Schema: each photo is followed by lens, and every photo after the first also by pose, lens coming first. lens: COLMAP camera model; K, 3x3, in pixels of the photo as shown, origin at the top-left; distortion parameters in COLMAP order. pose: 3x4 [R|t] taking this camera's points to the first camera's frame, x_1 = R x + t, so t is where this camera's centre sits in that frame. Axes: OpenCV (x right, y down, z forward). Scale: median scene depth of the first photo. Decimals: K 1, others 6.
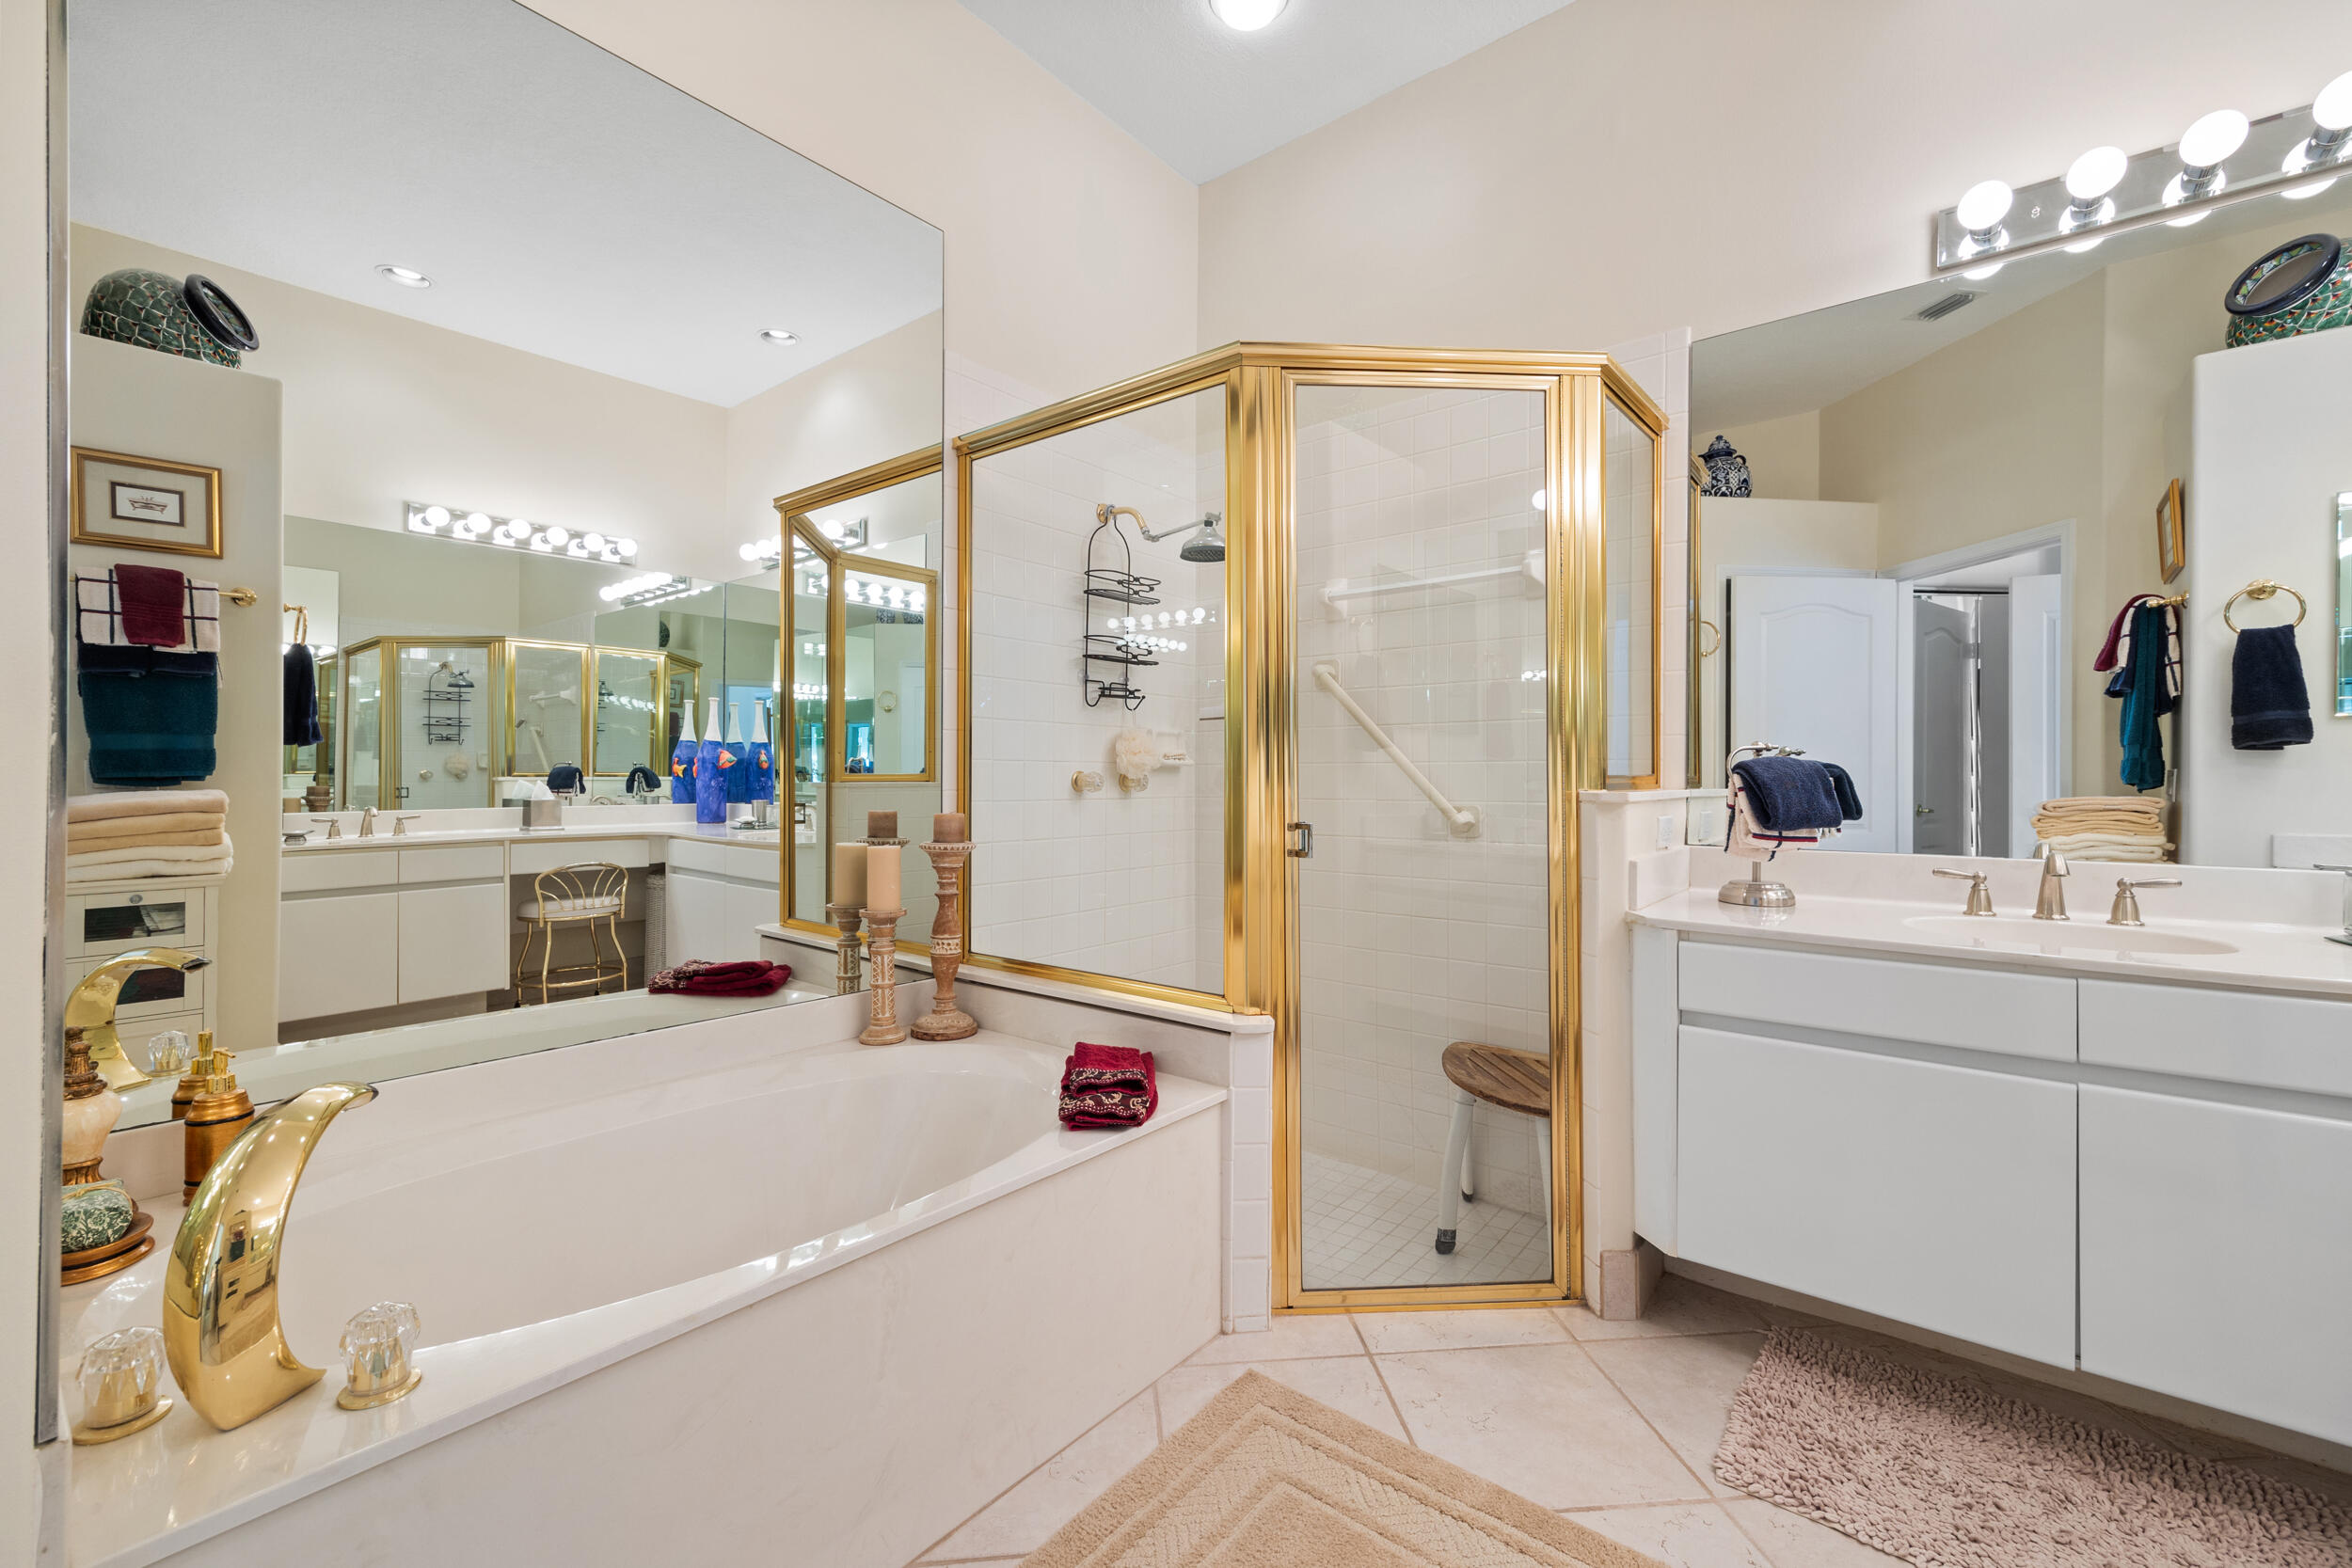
lens RADIAL K [[950.6, 0, 1178.2], [0, 950.6, 785.3], [0, 0, 1]] dist [-0.004003, -0.000464]
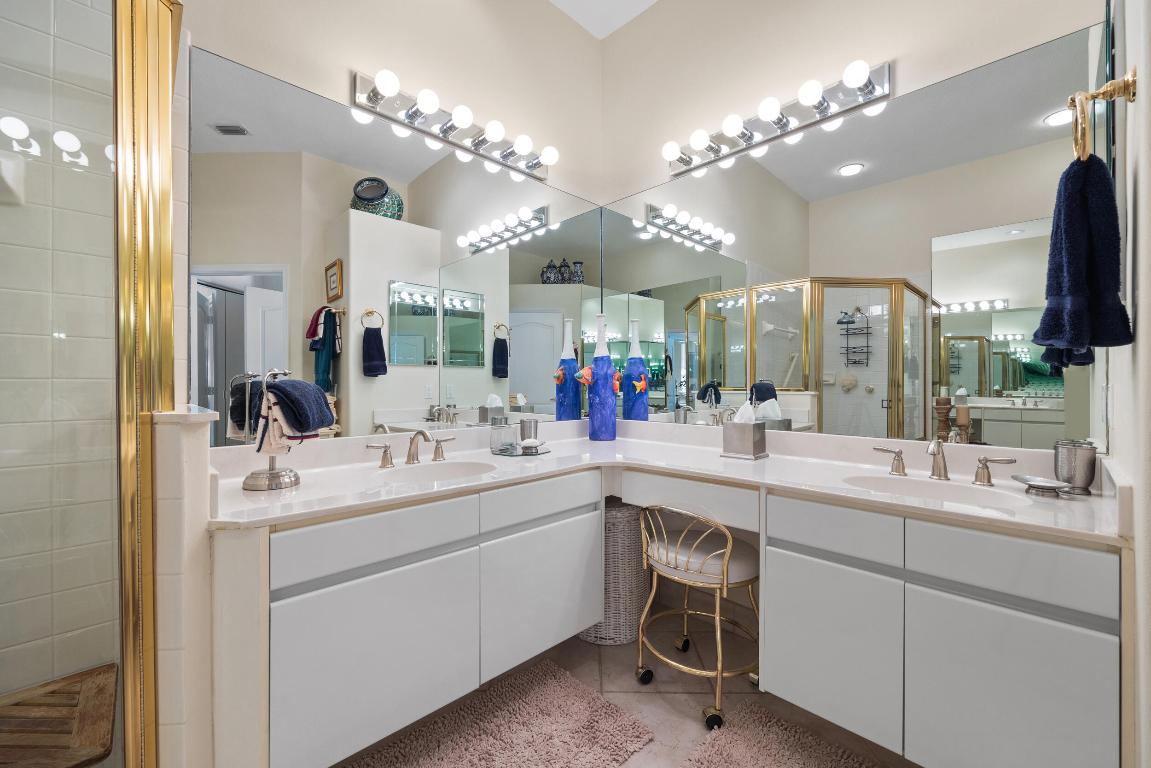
lens RADIAL K [[465.2, 0, 576.6], [0, 465.2, 384.6], [0, 0, 1]] dist [-0.004003, -0.000464]
pose [[0.113424, -0.001773, 0.993545, -0.008330], [0.009497, 0.999955, 0.000700, -0.018718], [-0.993501, 0.009356, 0.113436, 0.488559]]
